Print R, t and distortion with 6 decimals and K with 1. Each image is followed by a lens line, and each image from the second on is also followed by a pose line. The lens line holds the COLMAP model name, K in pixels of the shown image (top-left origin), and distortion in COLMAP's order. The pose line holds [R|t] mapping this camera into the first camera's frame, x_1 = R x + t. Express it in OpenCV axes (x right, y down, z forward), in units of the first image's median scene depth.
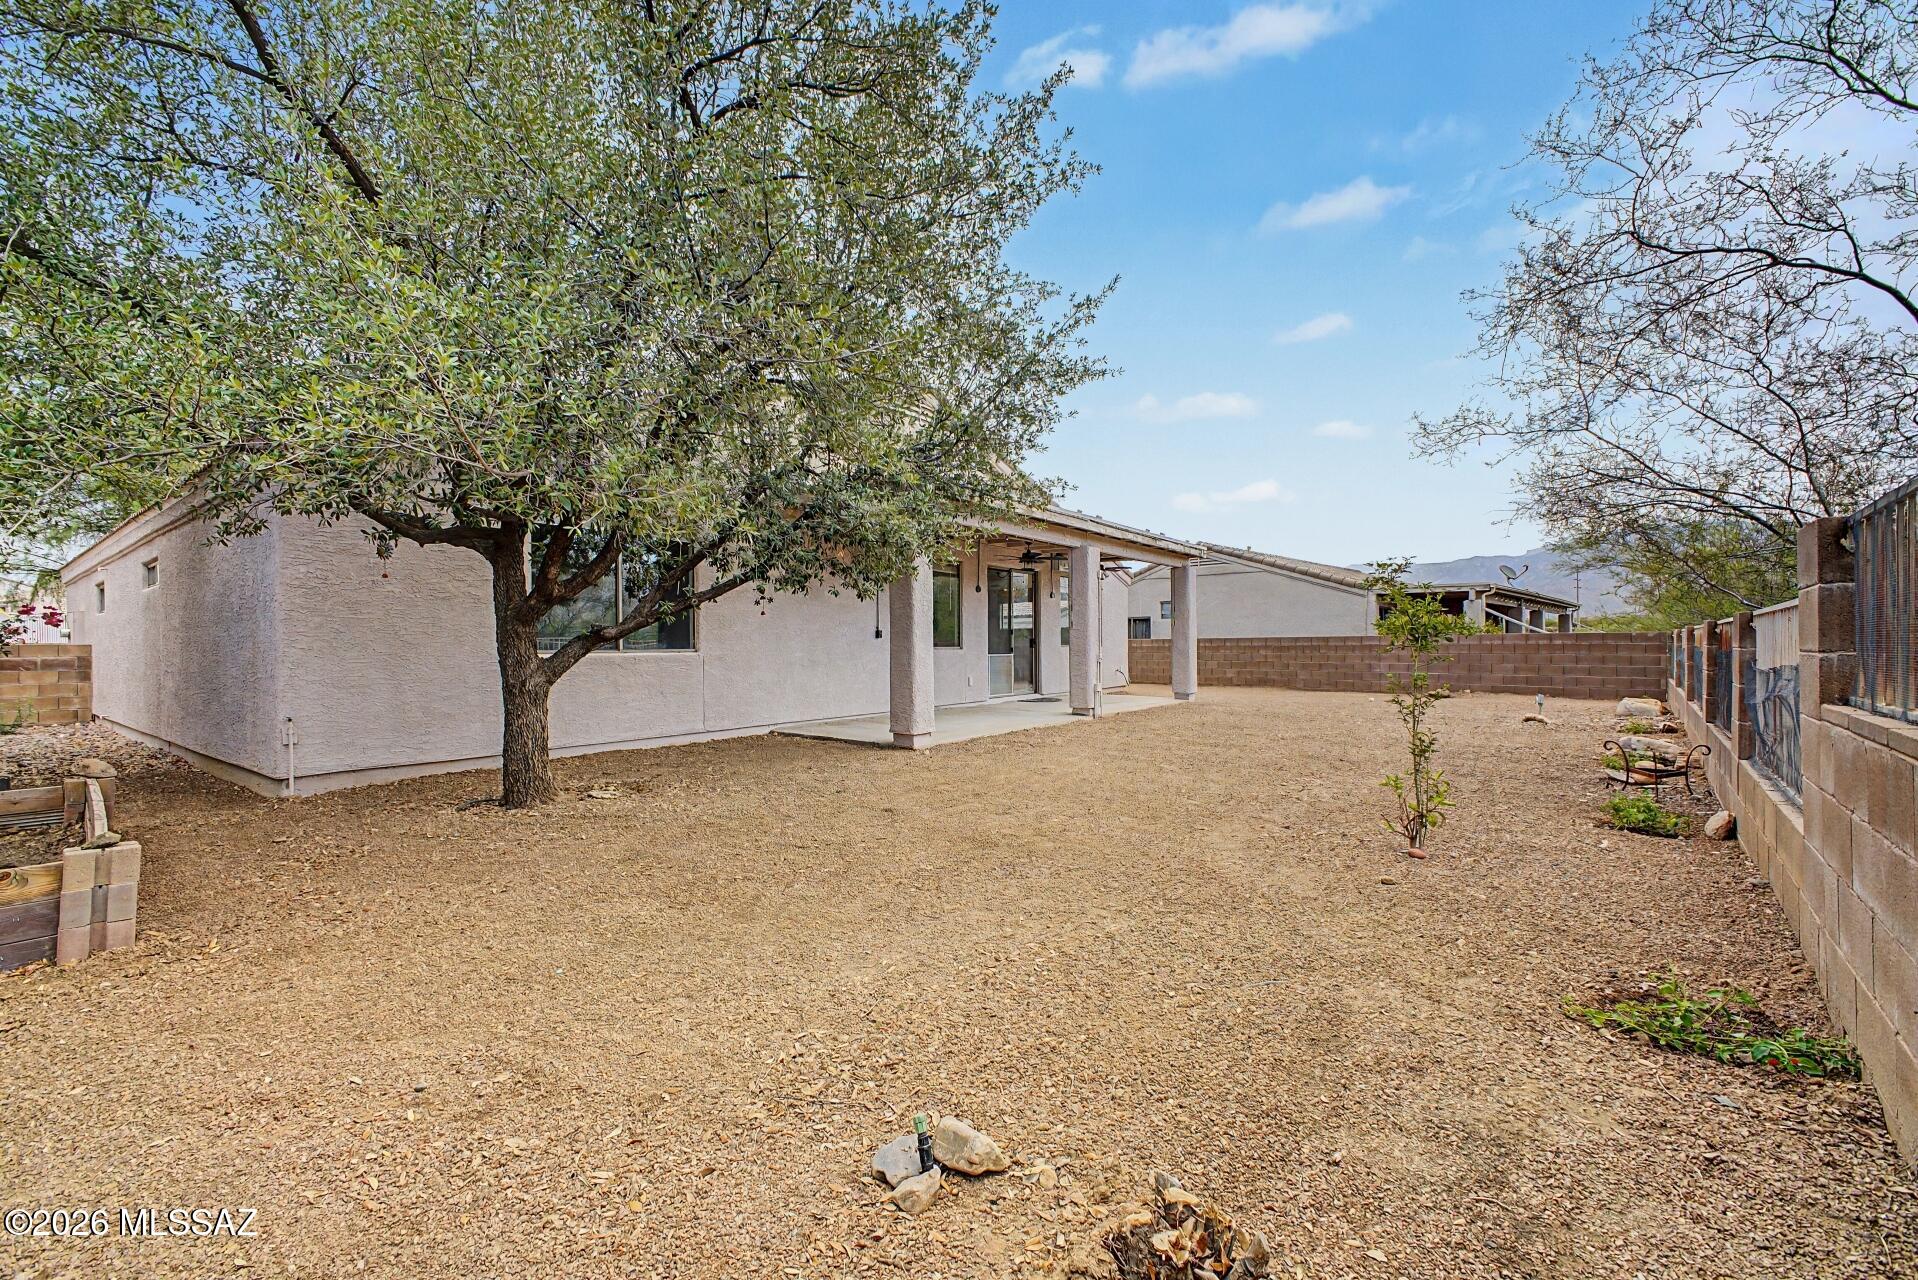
lens RADIAL K [[763.7, 0, 959.0], [0, 763.7, 640.0], [0, 0, 1]] dist [0.000952, 0.000371]
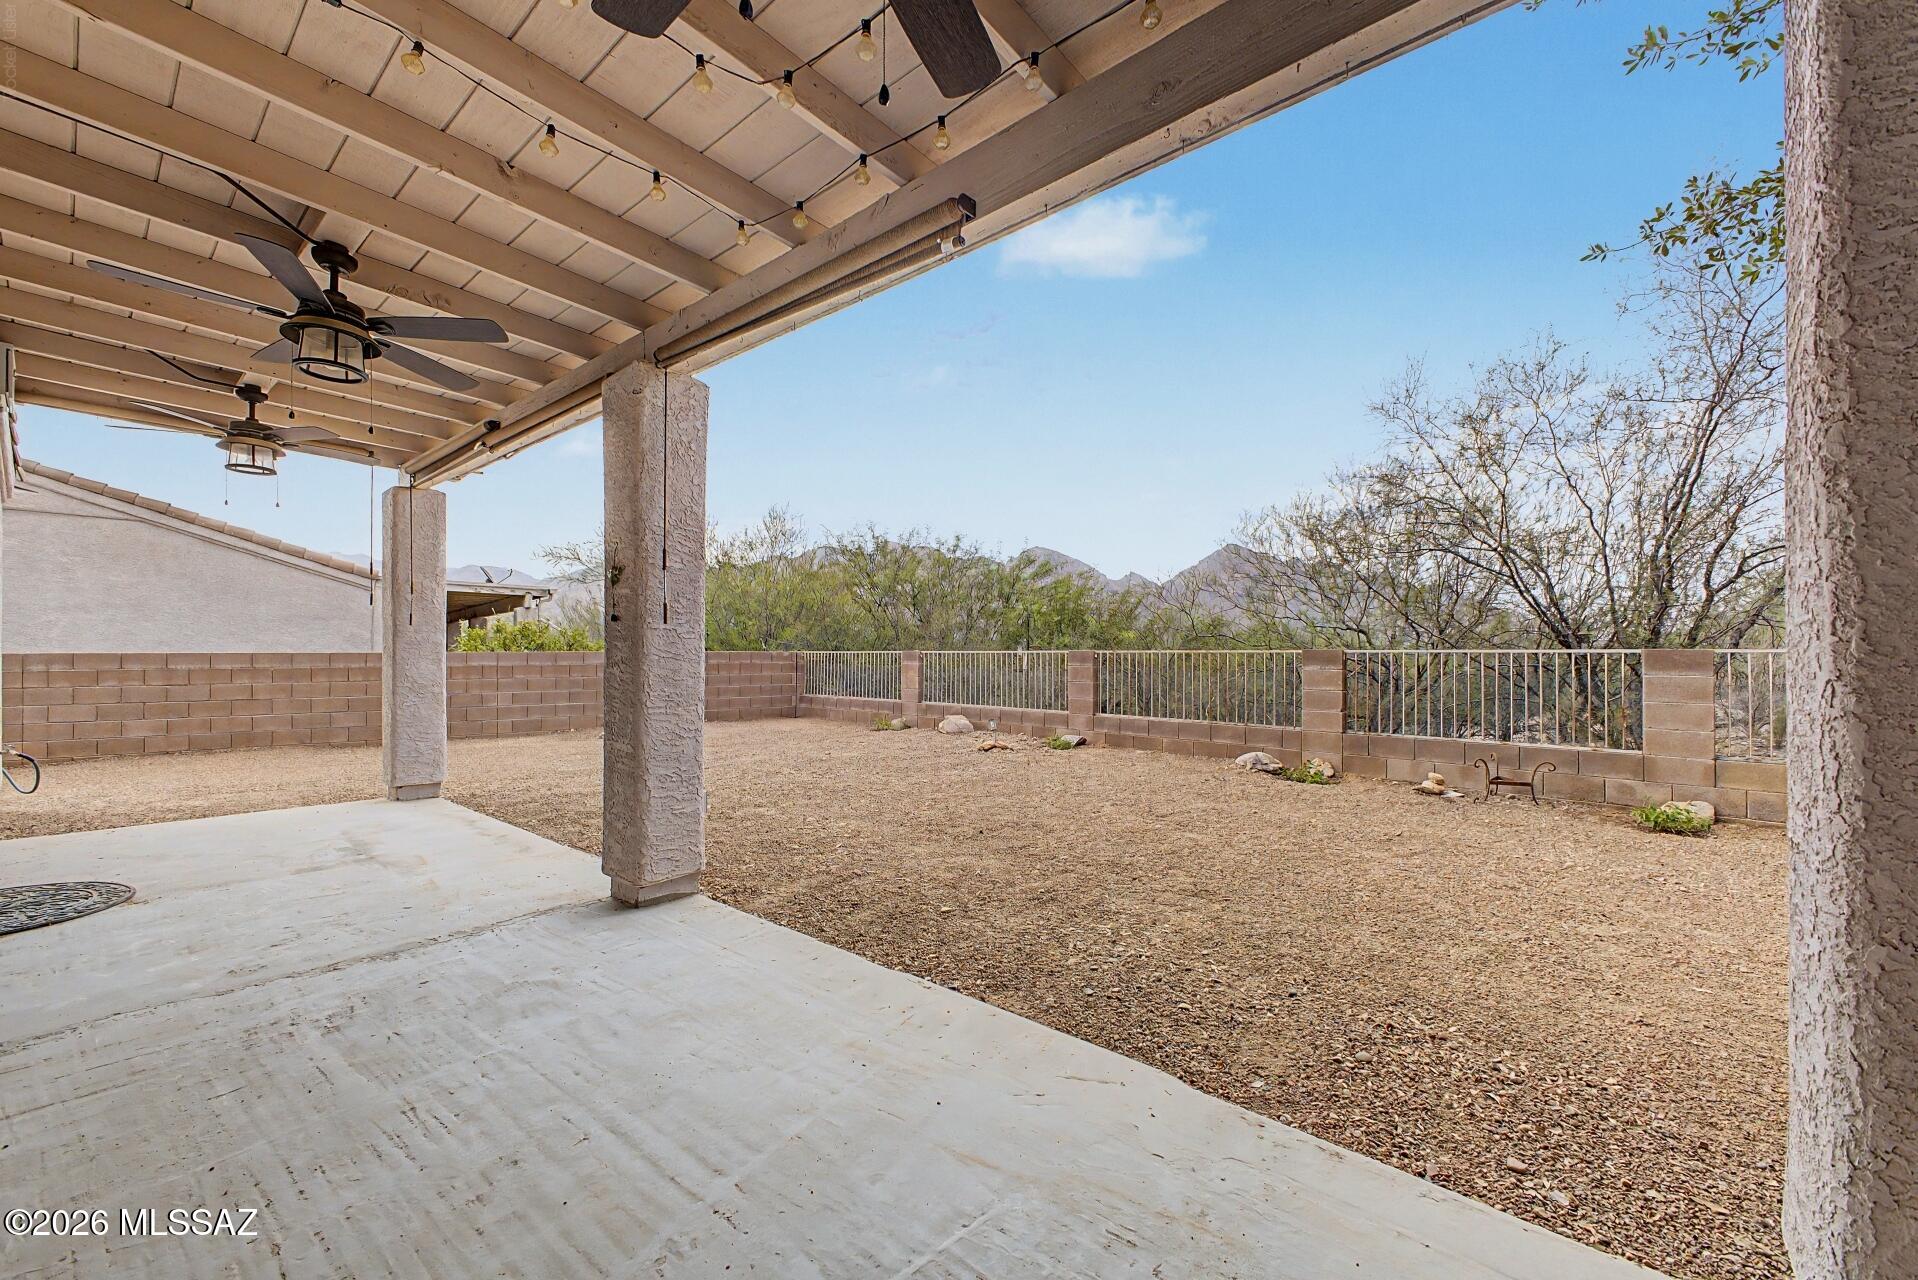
lens RADIAL K [[763.7, 0, 959.0], [0, 763.7, 640.0], [0, 0, 1]] dist [0.000952, 0.000371]
pose [[0.051286, 0.020147, 0.998481, -0.088891], [-0.005745, 0.999786, -0.019879, -0.004774], [-0.998667, -0.004717, 0.051391, 0.515367]]
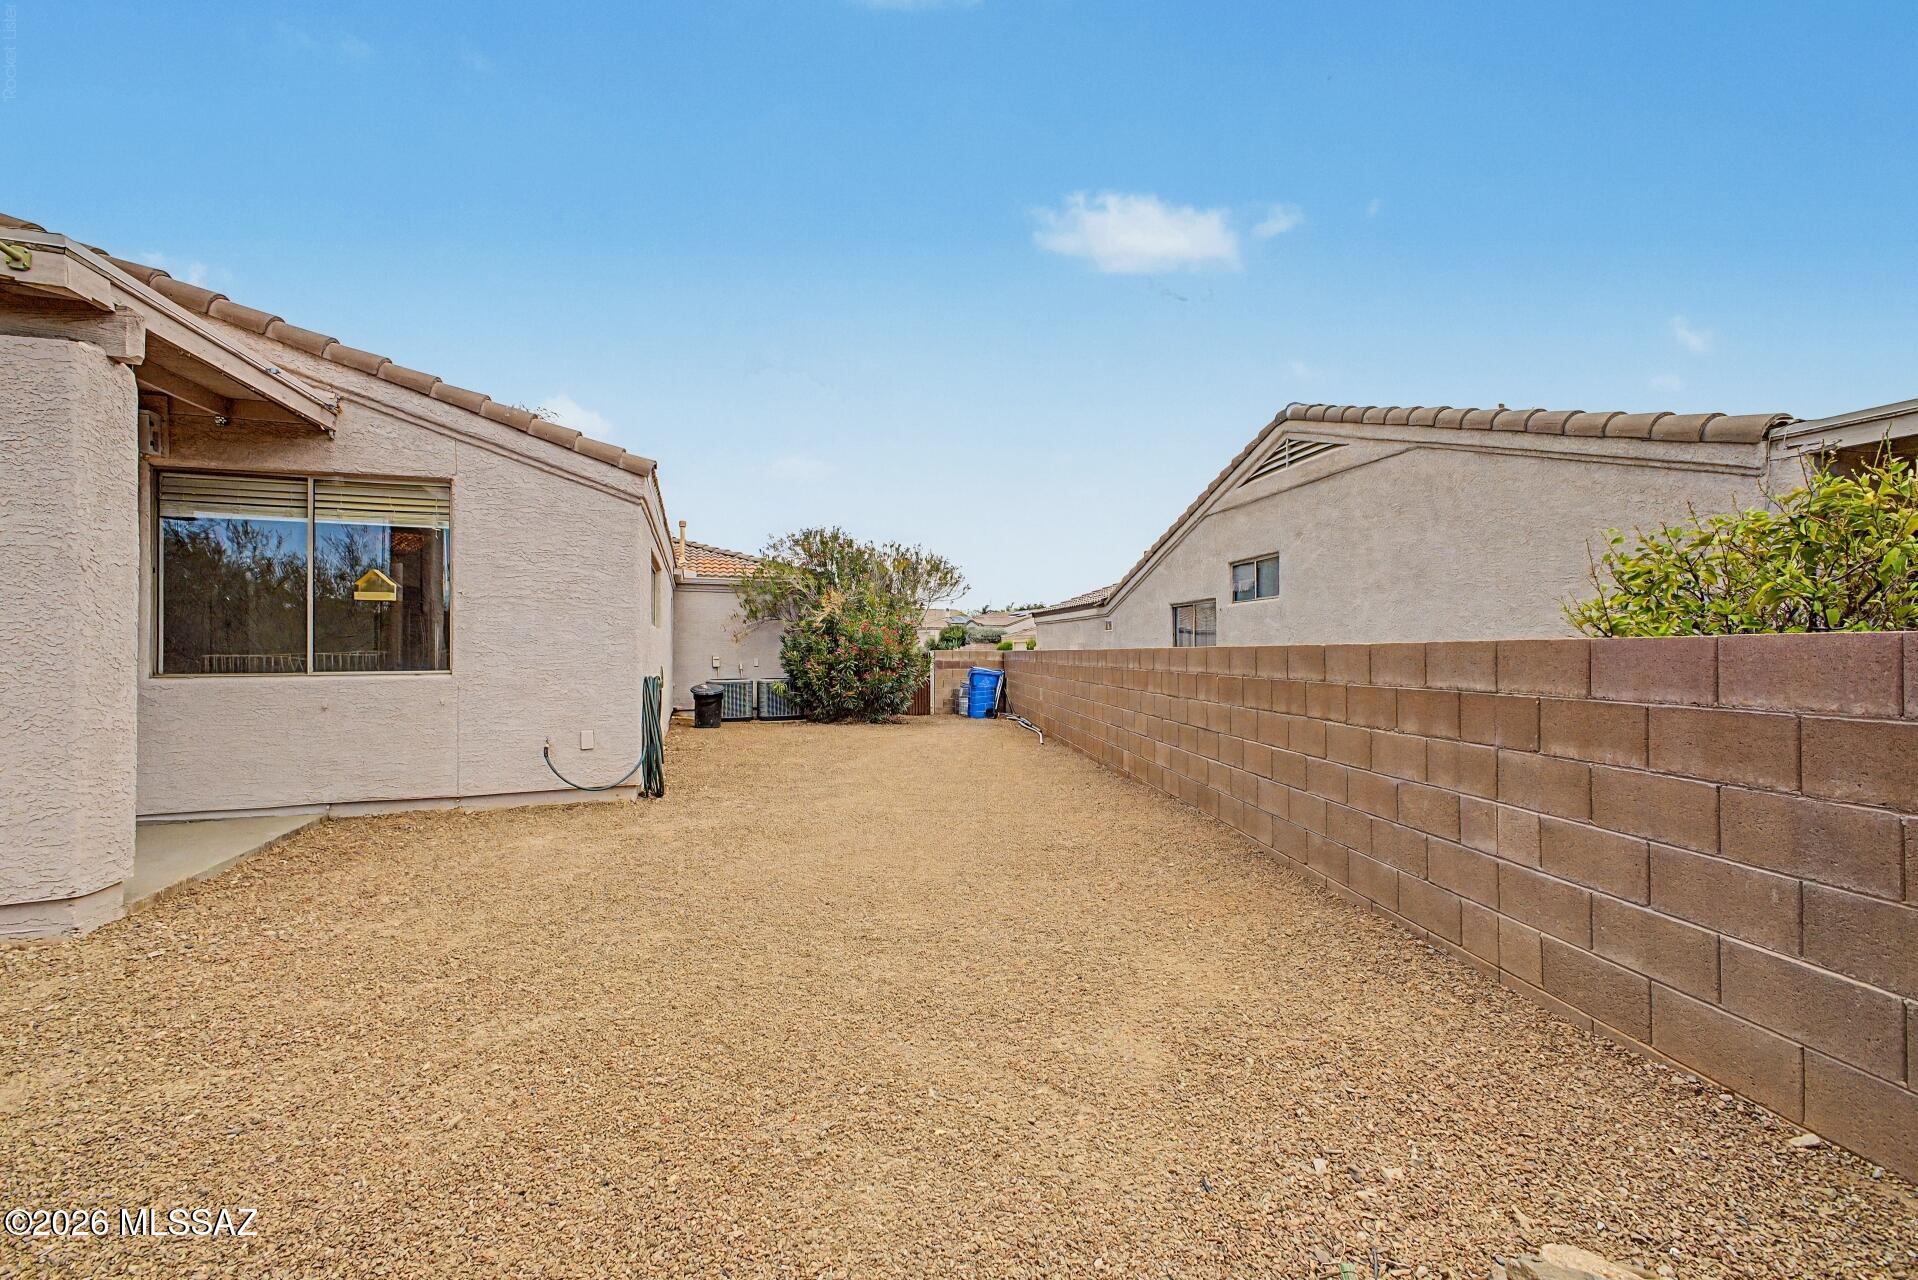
lens RADIAL K [[763.7, 0, 959.0], [0, 763.7, 640.0], [0, 0, 1]] dist [0.000952, 0.000371]
pose [[0.833872, -0.007227, -0.551911, 0.498601], [0.004754, 0.999971, -0.005911, -0.004951], [0.551938, 0.002305, 0.833882, 0.727789]]
